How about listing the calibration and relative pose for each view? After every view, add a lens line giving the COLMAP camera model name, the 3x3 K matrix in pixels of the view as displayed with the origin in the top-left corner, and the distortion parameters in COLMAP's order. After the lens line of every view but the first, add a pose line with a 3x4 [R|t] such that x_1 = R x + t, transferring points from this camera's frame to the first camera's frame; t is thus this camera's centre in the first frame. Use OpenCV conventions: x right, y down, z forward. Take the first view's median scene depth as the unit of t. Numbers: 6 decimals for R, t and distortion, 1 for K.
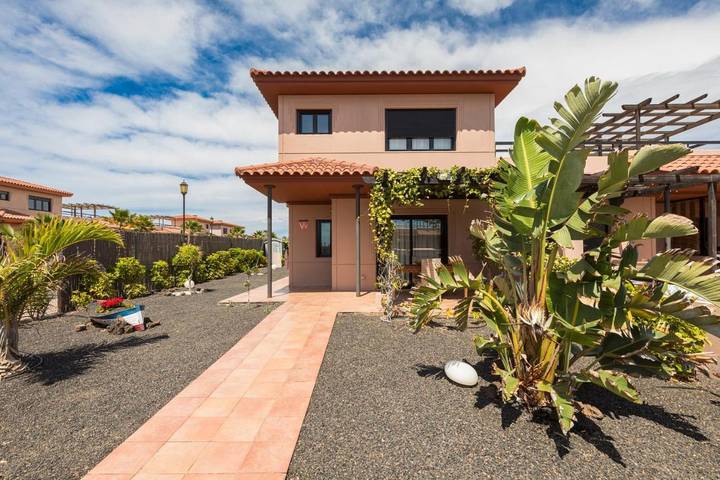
lens RADIAL K [[326.8, 0, 359.0], [0, 326.8, 241.1], [0, 0, 1]] dist [0.003108, 0.000460]
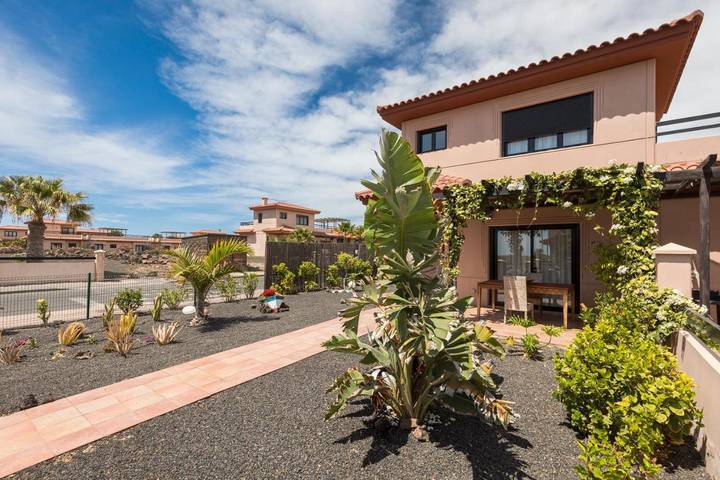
lens RADIAL K [[326.8, 0, 358.0], [0, 326.8, 241.7], [0, 0, 1]] dist [0.003108, 0.000460]
pose [[0.807999, -0.001917, -0.589180, 0.300002], [-0.006973, 0.999894, -0.012817, -0.019626], [0.589142, 0.014464, 0.807900, 0.007928]]
